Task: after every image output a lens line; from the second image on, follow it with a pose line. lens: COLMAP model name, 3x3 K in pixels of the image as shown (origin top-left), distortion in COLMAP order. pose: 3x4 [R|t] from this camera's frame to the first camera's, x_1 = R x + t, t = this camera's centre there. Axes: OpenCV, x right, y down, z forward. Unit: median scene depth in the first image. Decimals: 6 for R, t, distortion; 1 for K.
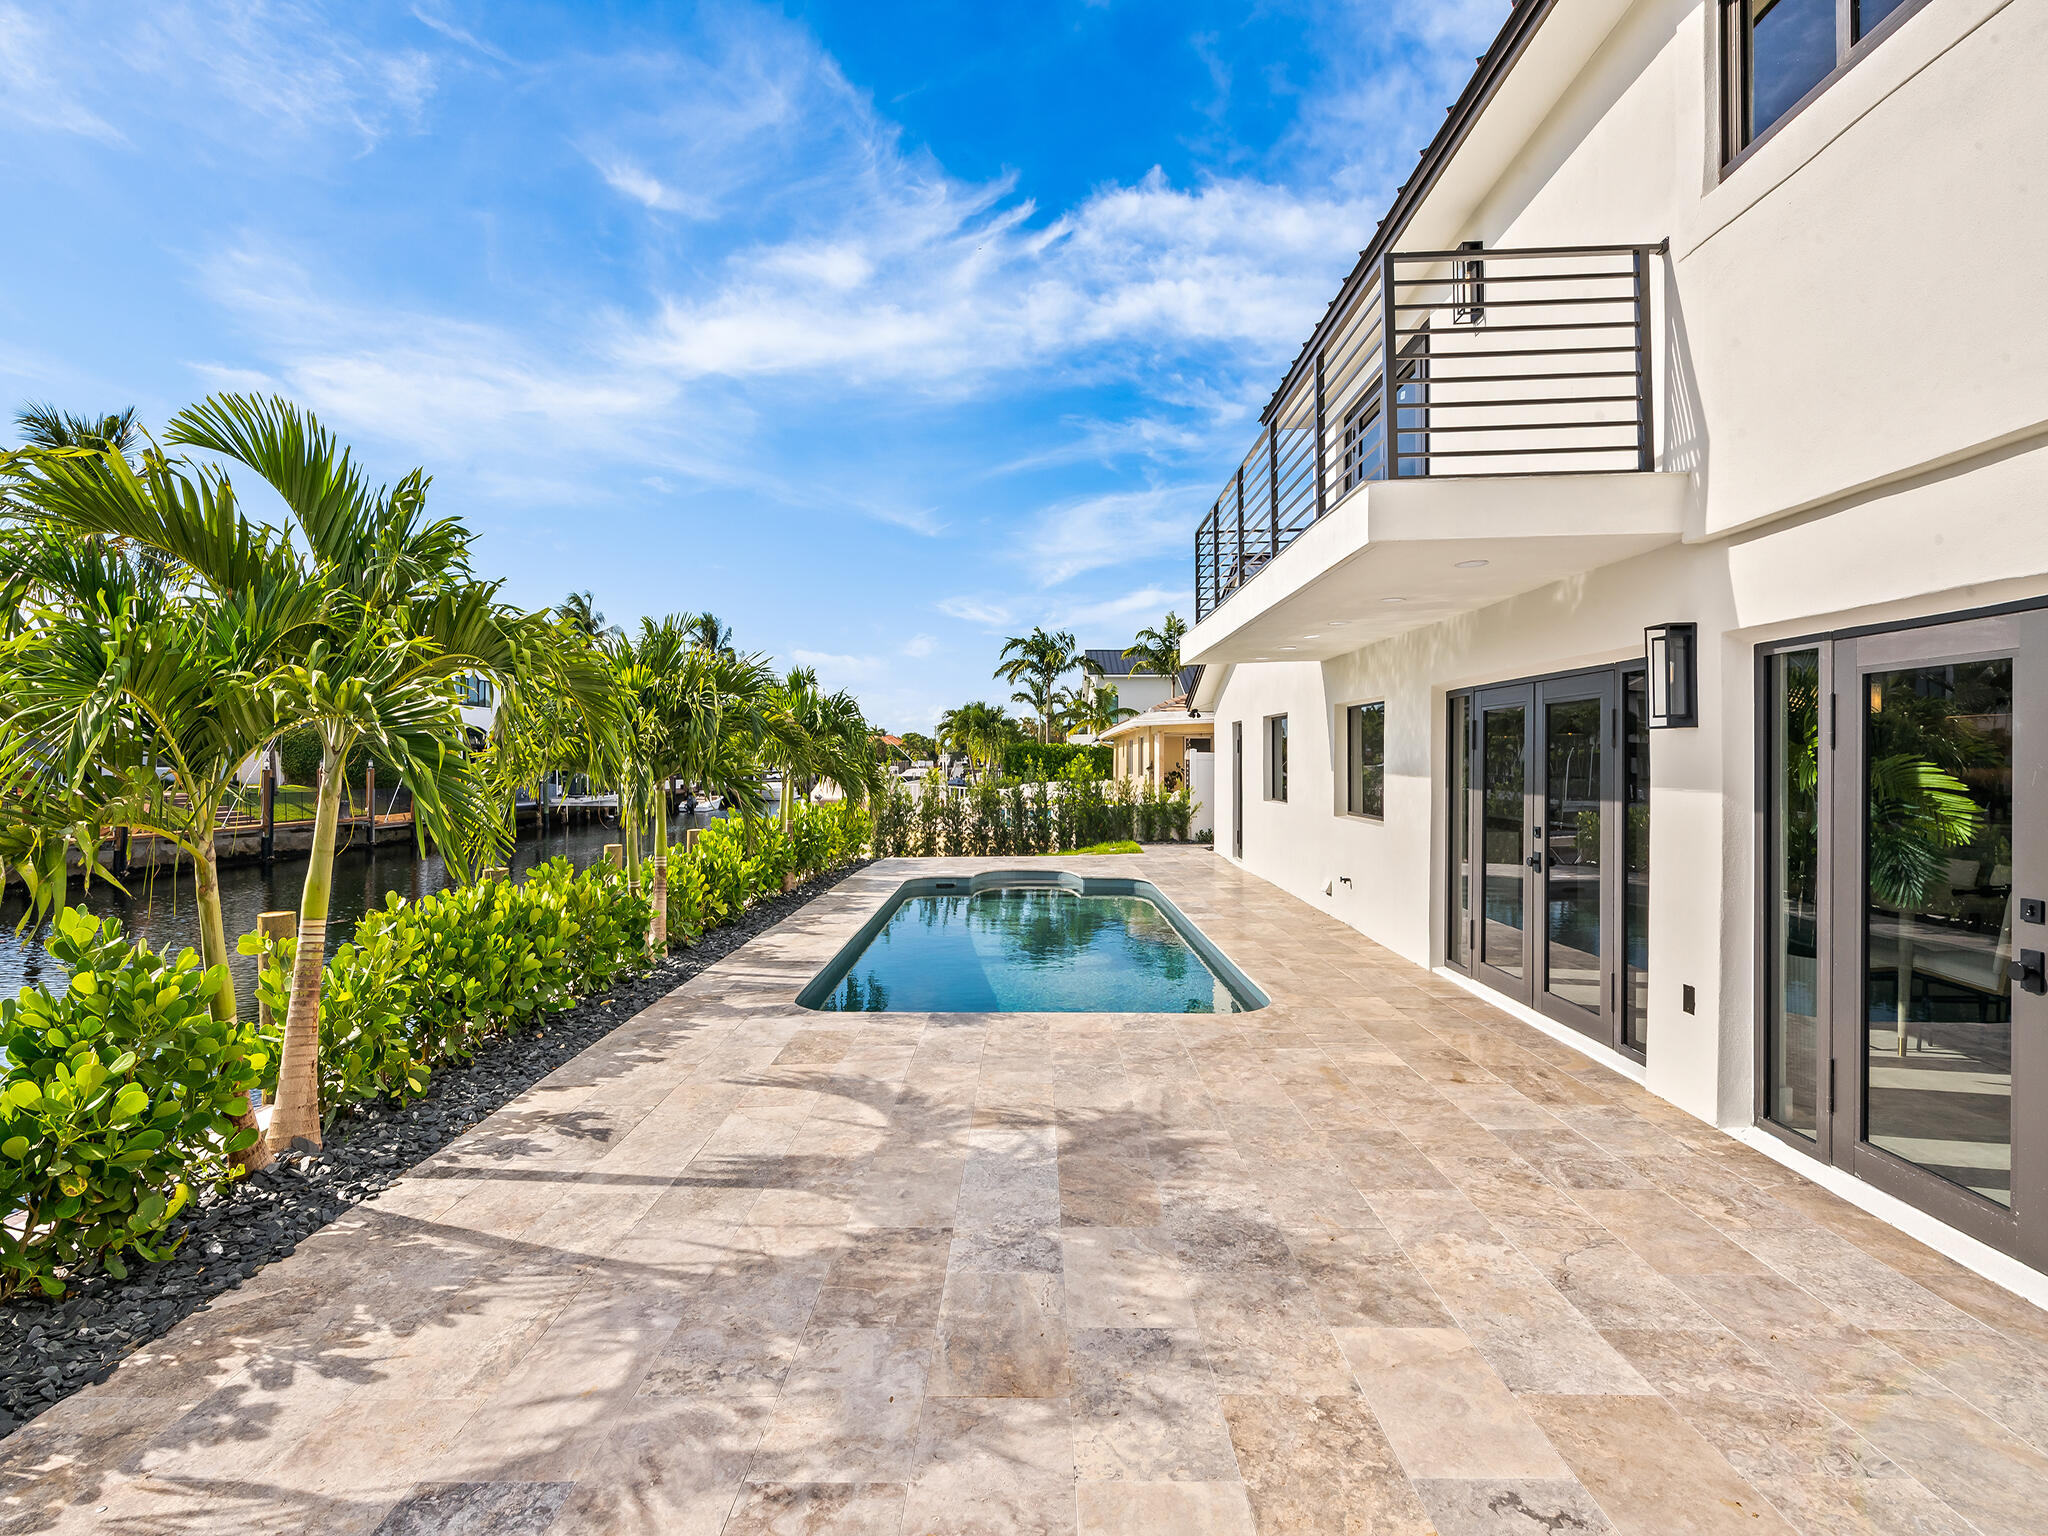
lens RADIAL K [[856.9, 0, 1024.0], [0, 856.9, 768.0], [0, 0, 1]] dist [-0.001068, -0.000112]
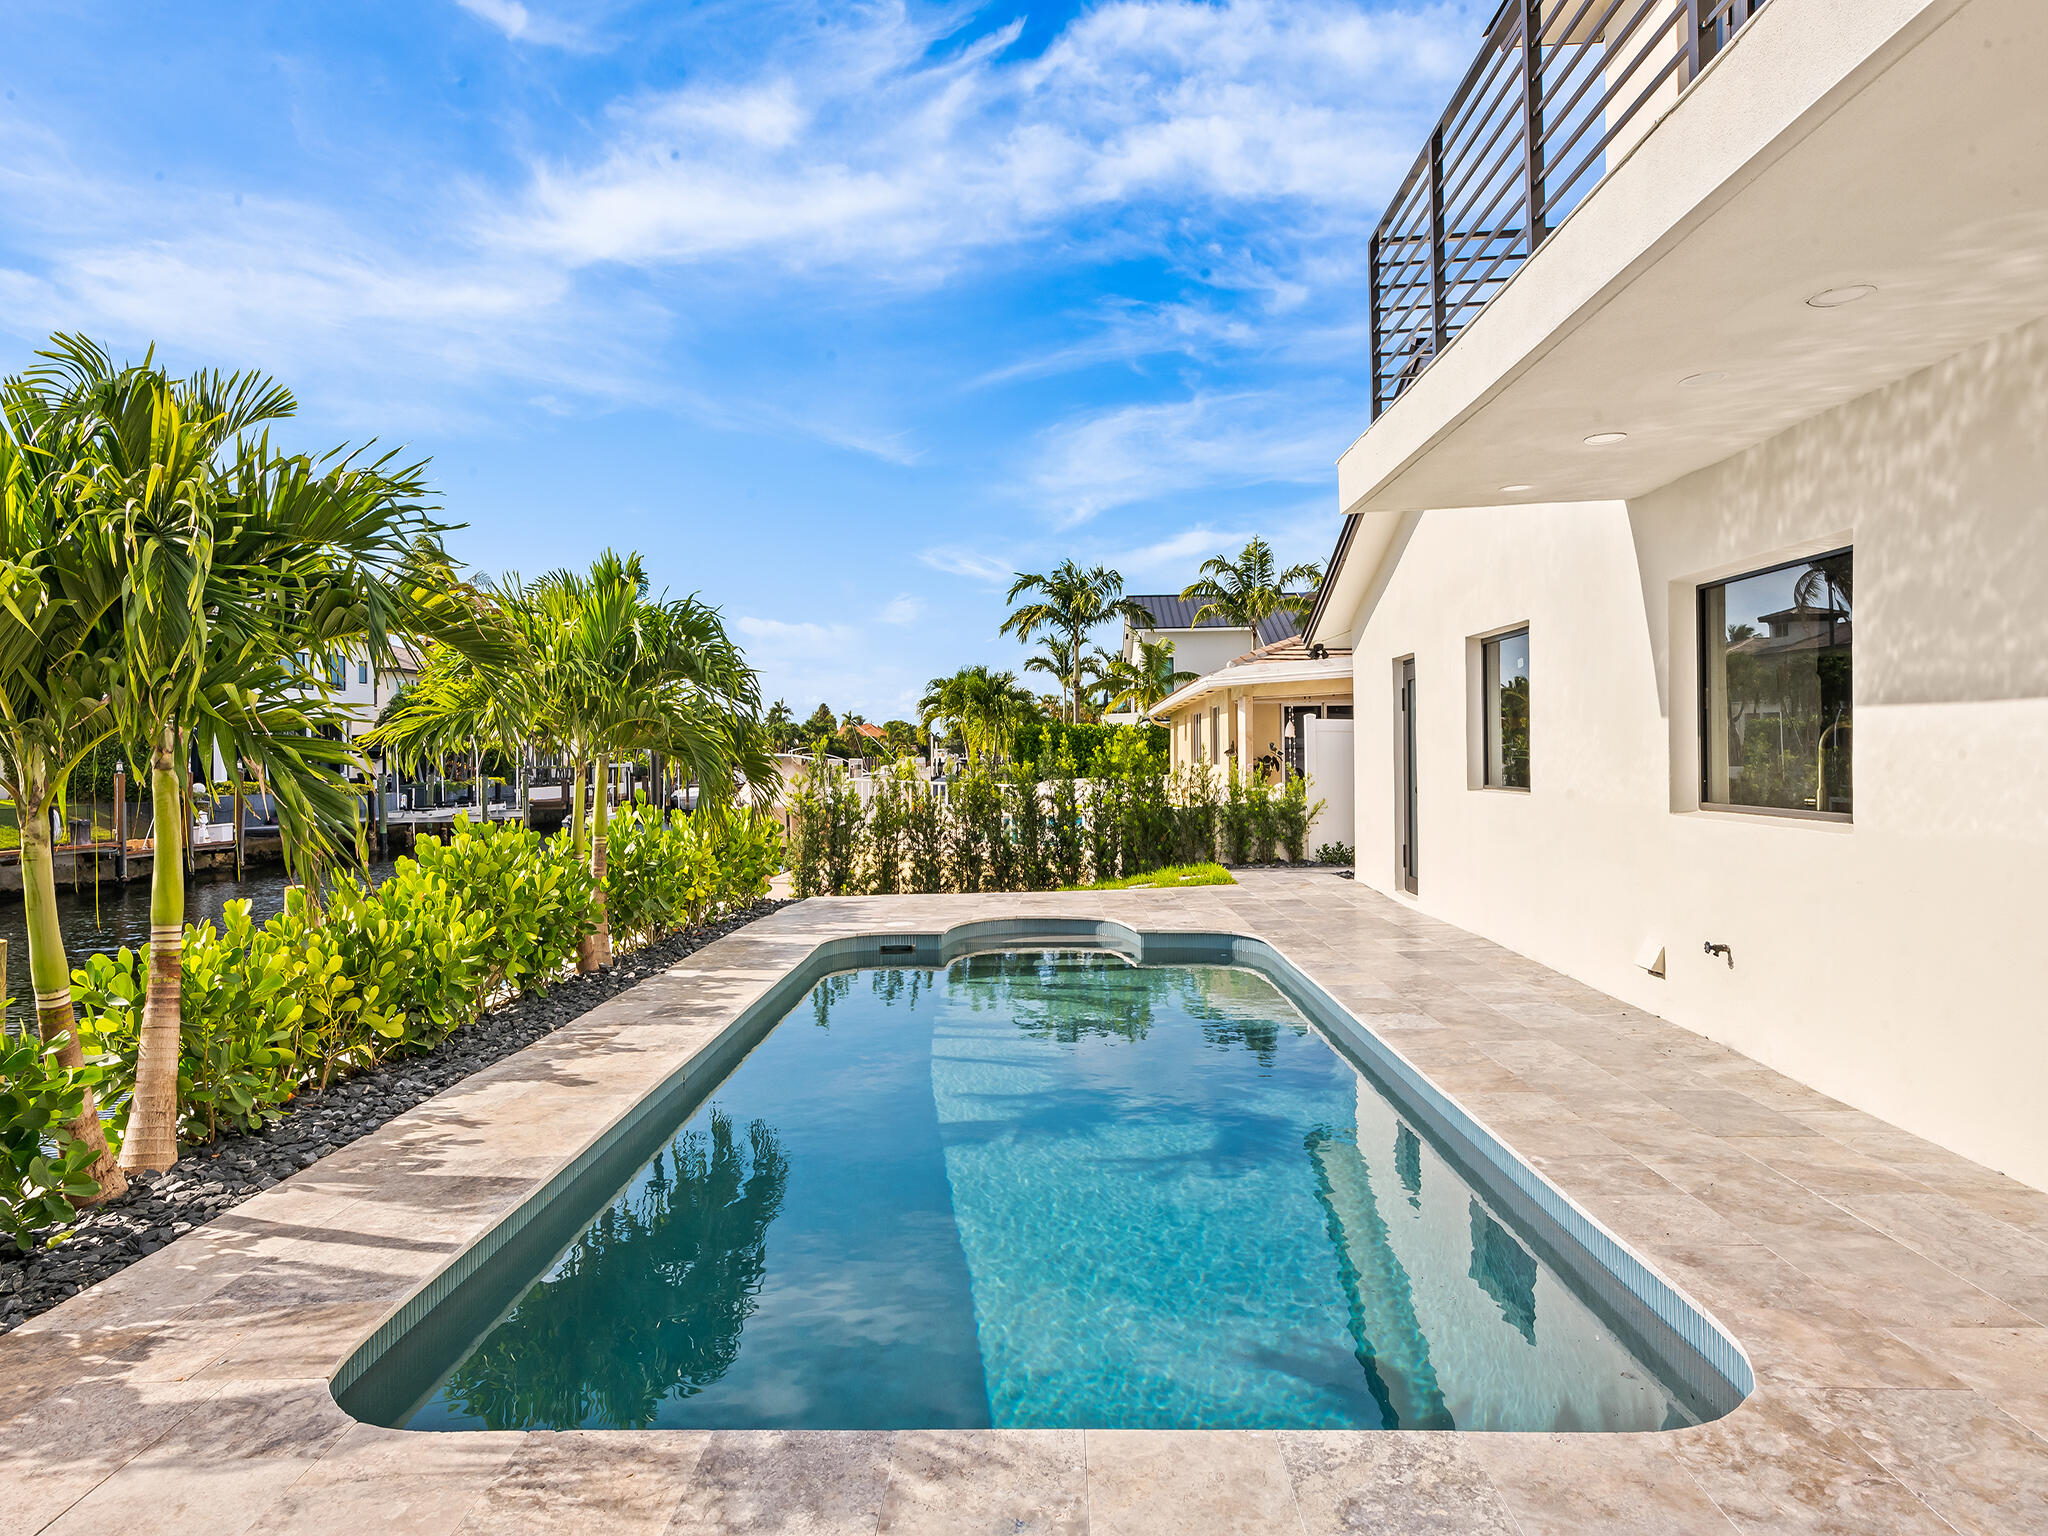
lens RADIAL K [[1080.4, 0, 1024.0], [0, 1080.4, 768.0], [0, 0, 1]] dist [0.030872, 0.000187]
pose [[0.999684, -0.013666, -0.021076, 0.005879], [0.013654, 0.999907, -0.000742, 0.014303], [0.021084, 0.000454, 0.999778, 0.209515]]
